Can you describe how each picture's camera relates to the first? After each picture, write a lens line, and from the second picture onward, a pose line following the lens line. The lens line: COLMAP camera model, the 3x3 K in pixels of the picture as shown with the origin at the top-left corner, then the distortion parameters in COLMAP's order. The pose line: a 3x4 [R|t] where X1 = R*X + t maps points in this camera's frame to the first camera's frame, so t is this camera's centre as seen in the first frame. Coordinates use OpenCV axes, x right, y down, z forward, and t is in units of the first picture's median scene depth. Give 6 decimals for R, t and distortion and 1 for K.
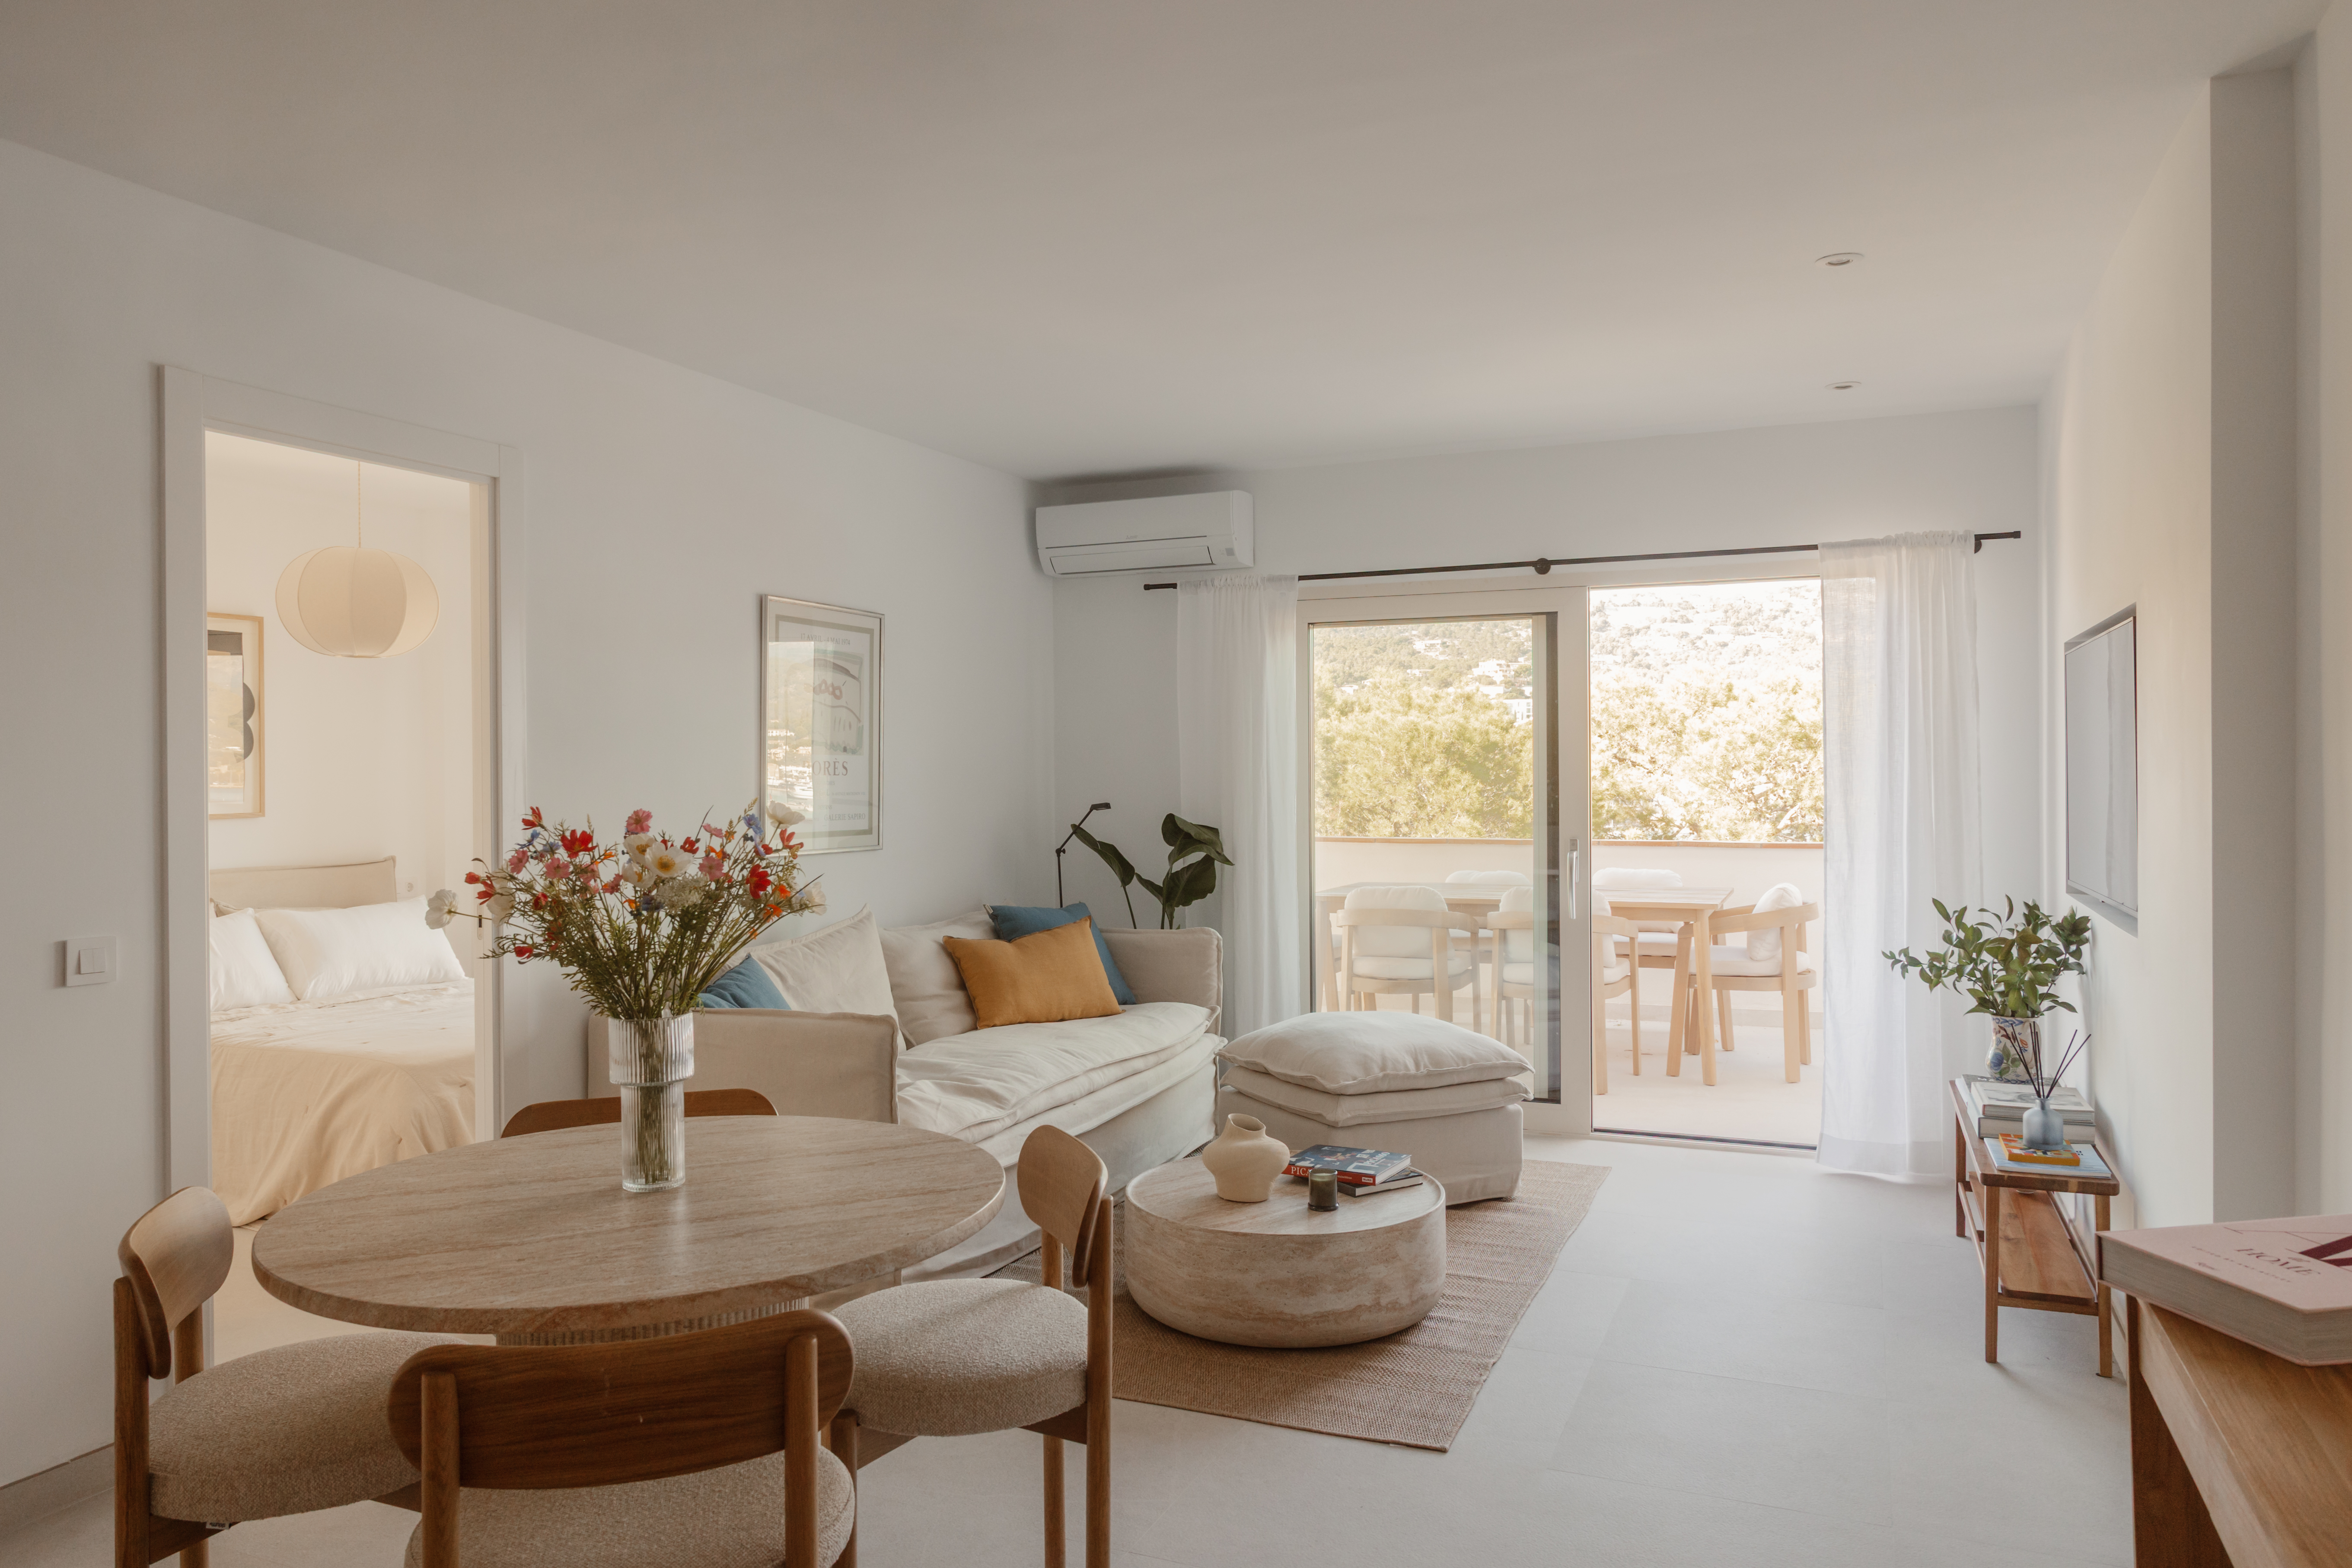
lens RADIAL K [[1576.1, 0, 1170.1], [0, 1576.1, 773.6], [0, 0, 1]] dist [-0.004884, 0.001946]
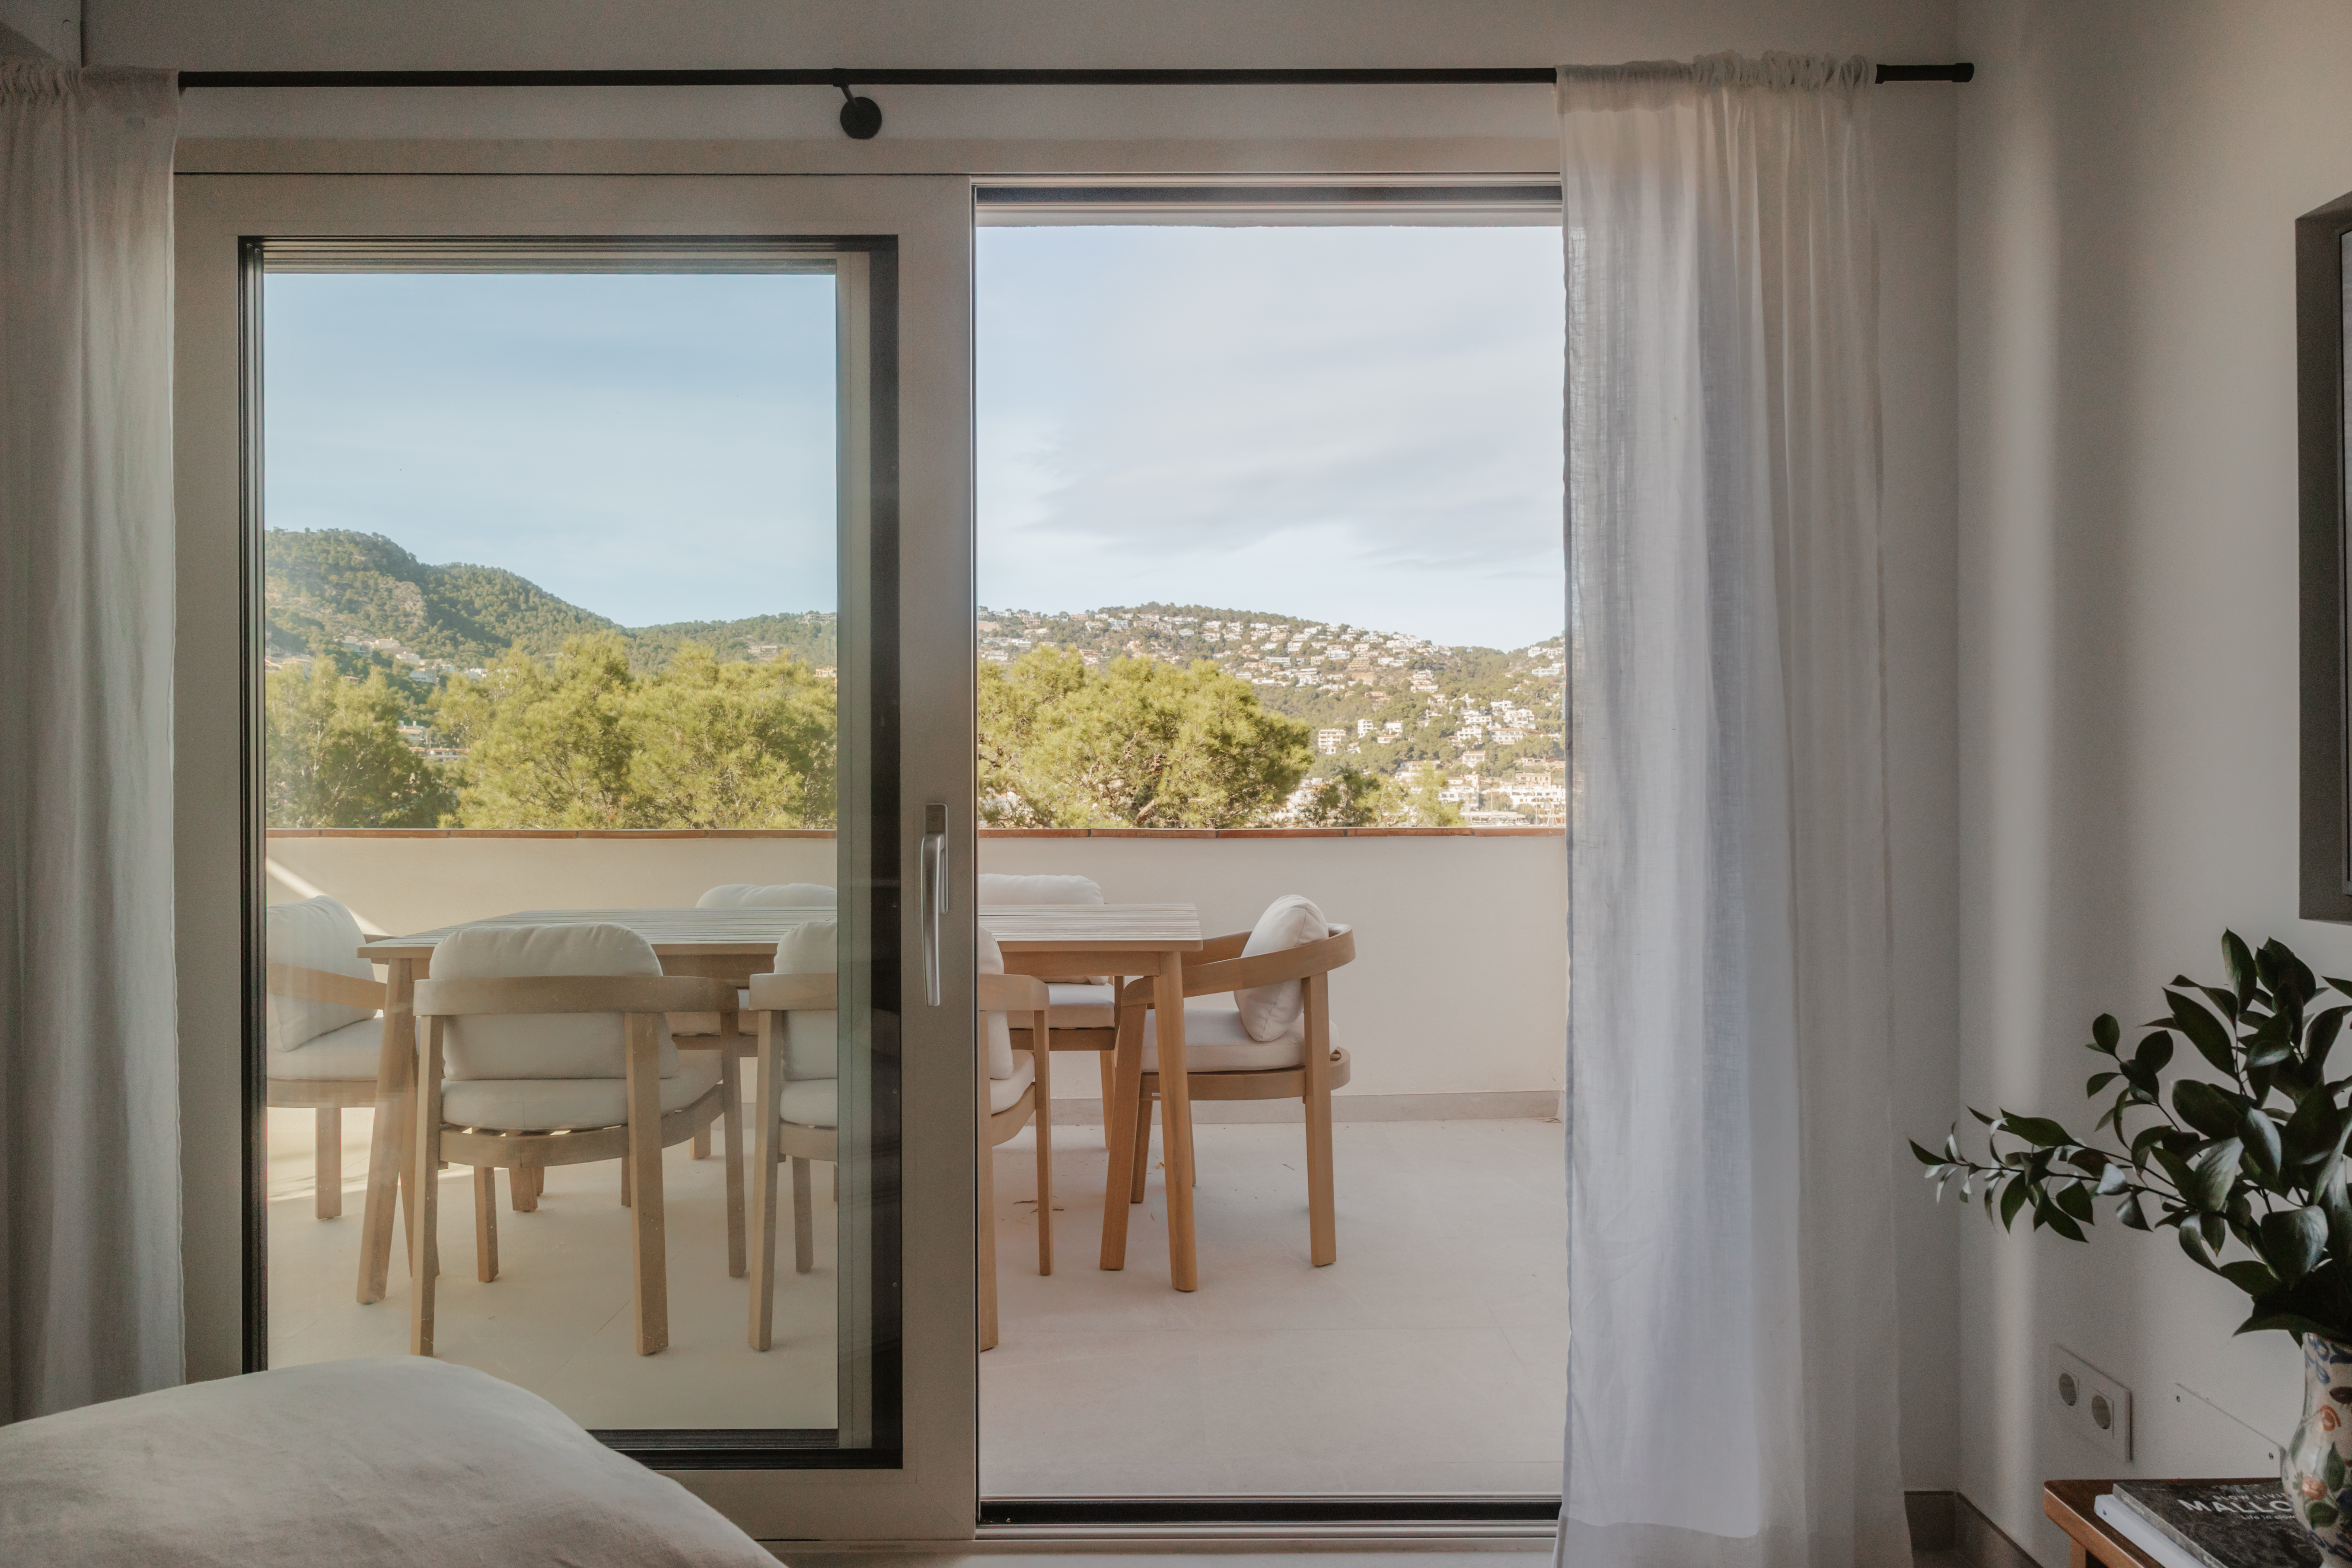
lens RADIAL K [[1582.1, 0, 1172.3], [0, 1582.1, 774.2], [0, 0, 1]] dist [0.002446, 0.000717]
pose [[0.915065, 0.004782, 0.403279, 0.151360], [-0.002914, 0.999982, -0.005244, 0.036720], [-0.403297, 0.003623, 0.915062, 0.619101]]
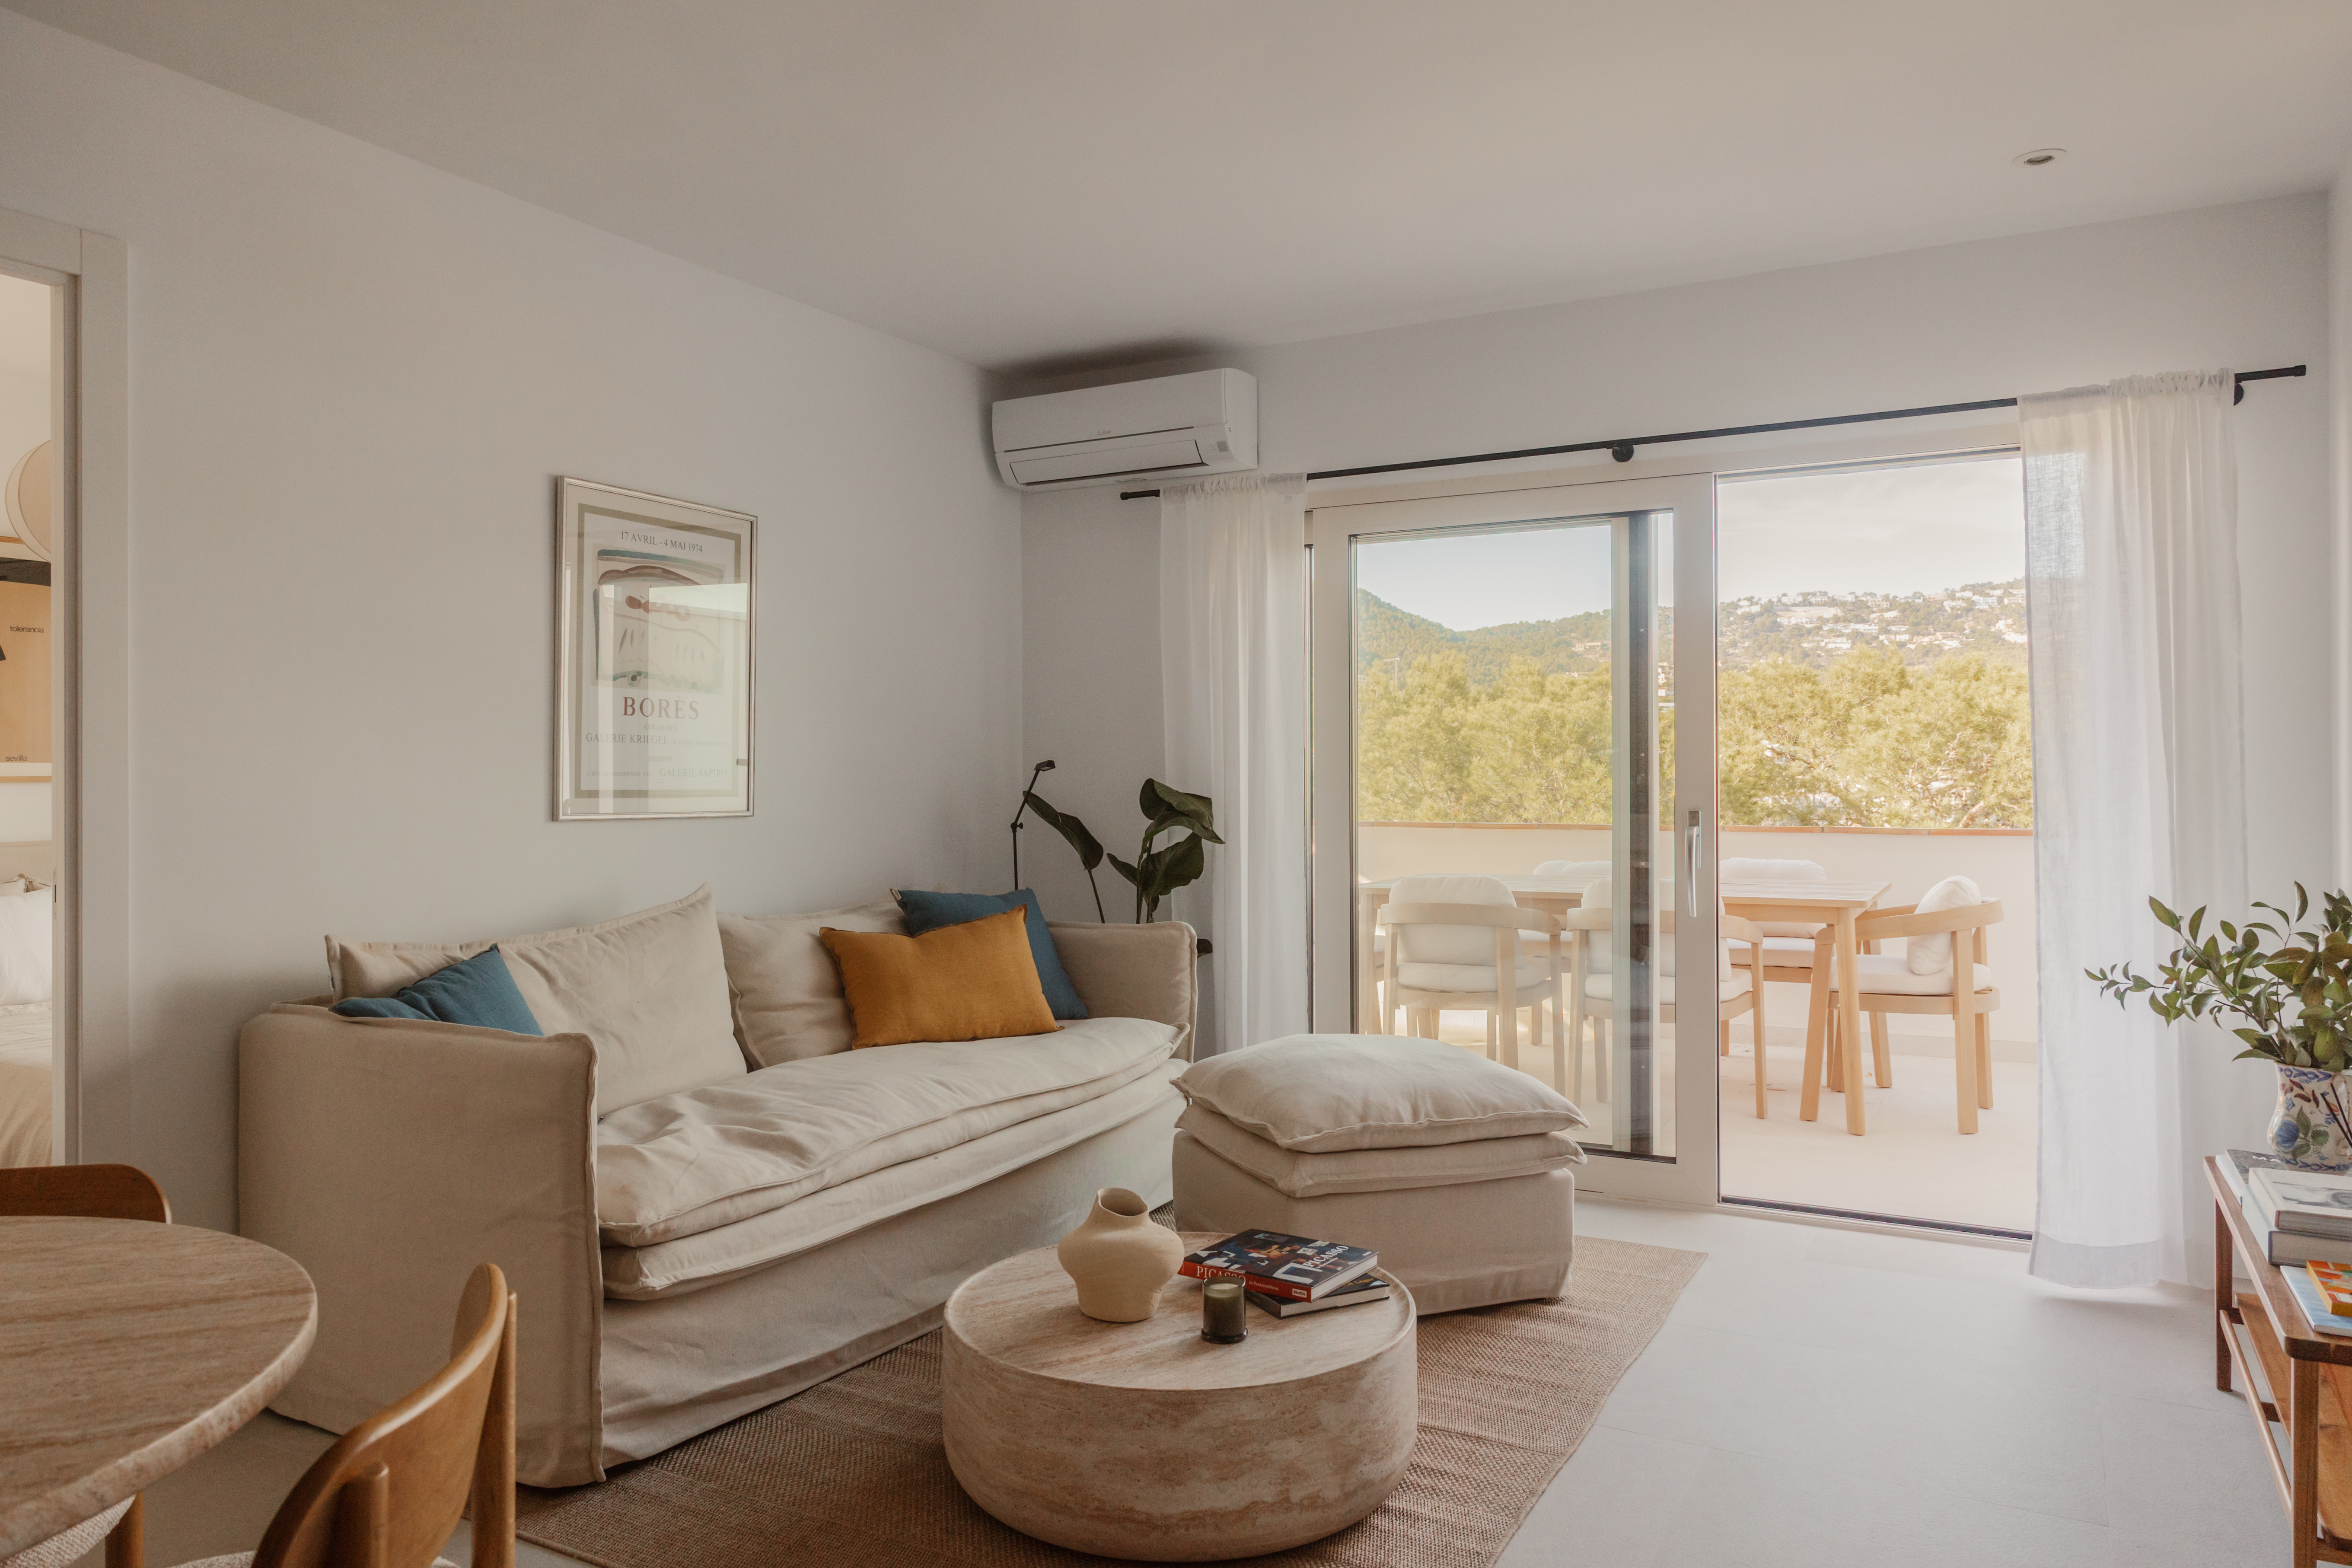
lens RADIAL K [[1576.1, 0, 1170.1], [0, 1576.1, 773.6], [0, 0, 1]] dist [-0.004884, 0.001946]
pose [[0.995320, 0.002322, -0.096602, 0.095164], [-0.002557, 0.999994, -0.002301, 0.026952], [0.096596, 0.002537, 0.995320, 0.230156]]
